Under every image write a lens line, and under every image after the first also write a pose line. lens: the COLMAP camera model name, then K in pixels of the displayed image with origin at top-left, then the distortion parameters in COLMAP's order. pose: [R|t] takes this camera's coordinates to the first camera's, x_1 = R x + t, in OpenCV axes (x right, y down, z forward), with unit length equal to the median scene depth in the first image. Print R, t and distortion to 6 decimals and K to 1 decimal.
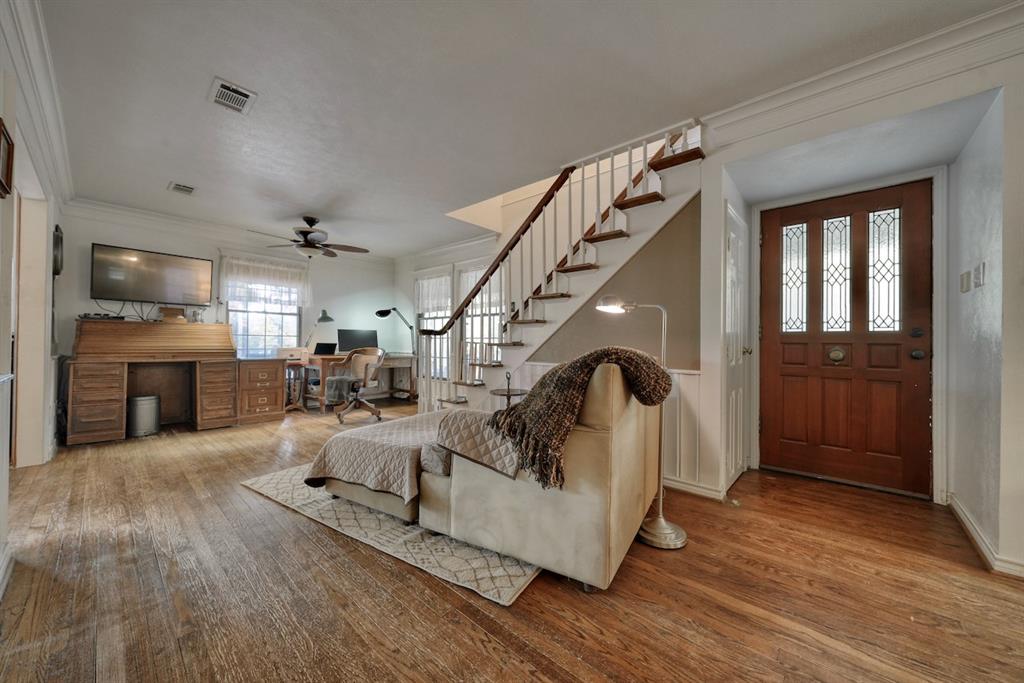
lens RADIAL K [[366.2, 0, 512.7], [0, 366.2, 342.7], [0, 0, 1]] dist [0.000380, -0.000084]
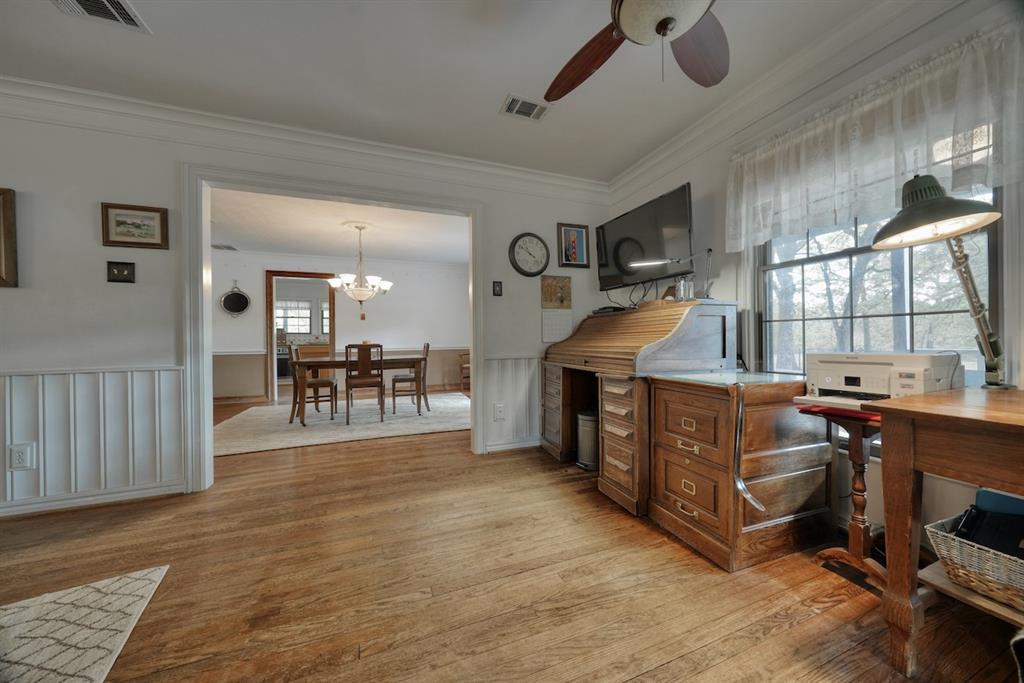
lens RADIAL K [[344.7, 0, 511.7], [0, 344.7, 341.0], [0, 0, 1]] dist [-0.001724, 0.000061]
pose [[-0.459378, -0.010645, -0.888177, -0.427149], [0.009052, 0.999820, -0.016664, 0.008228], [0.888195, -0.015695, -0.459199, 1.610565]]
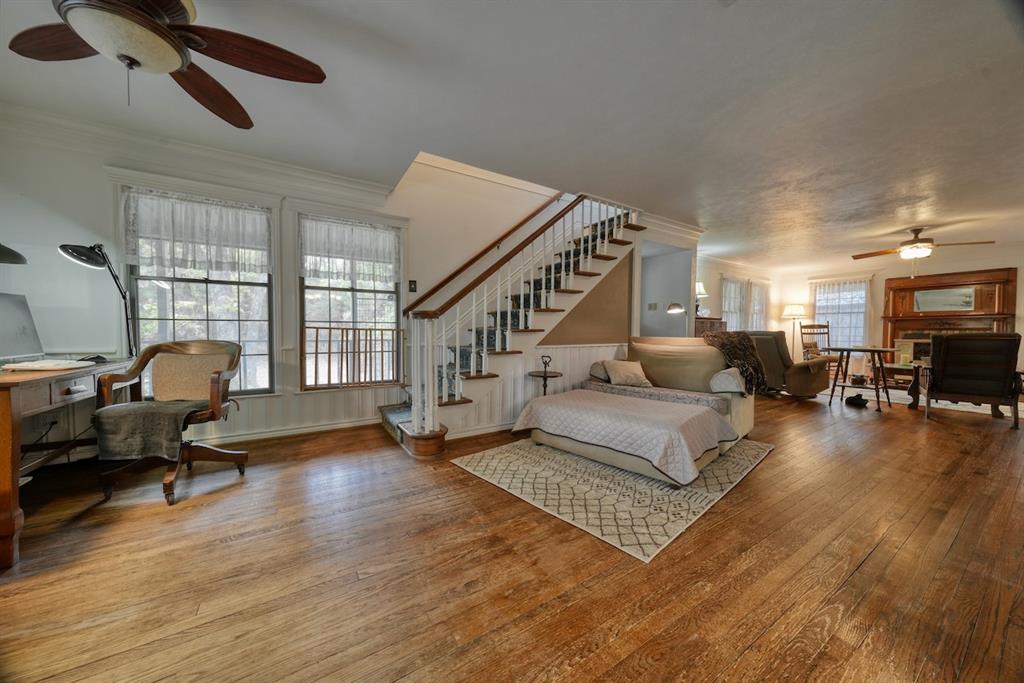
lens RADIAL K [[344.7, 0, 510.1], [0, 344.7, 341.2], [0, 0, 1]] dist [-0.001724, 0.000061]
pose [[0.290028, -0.042346, 0.956081, -1.195949], [-0.001124, 0.999005, 0.044588, -0.009714], [-0.957018, -0.014006, 0.289691, 0.942033]]
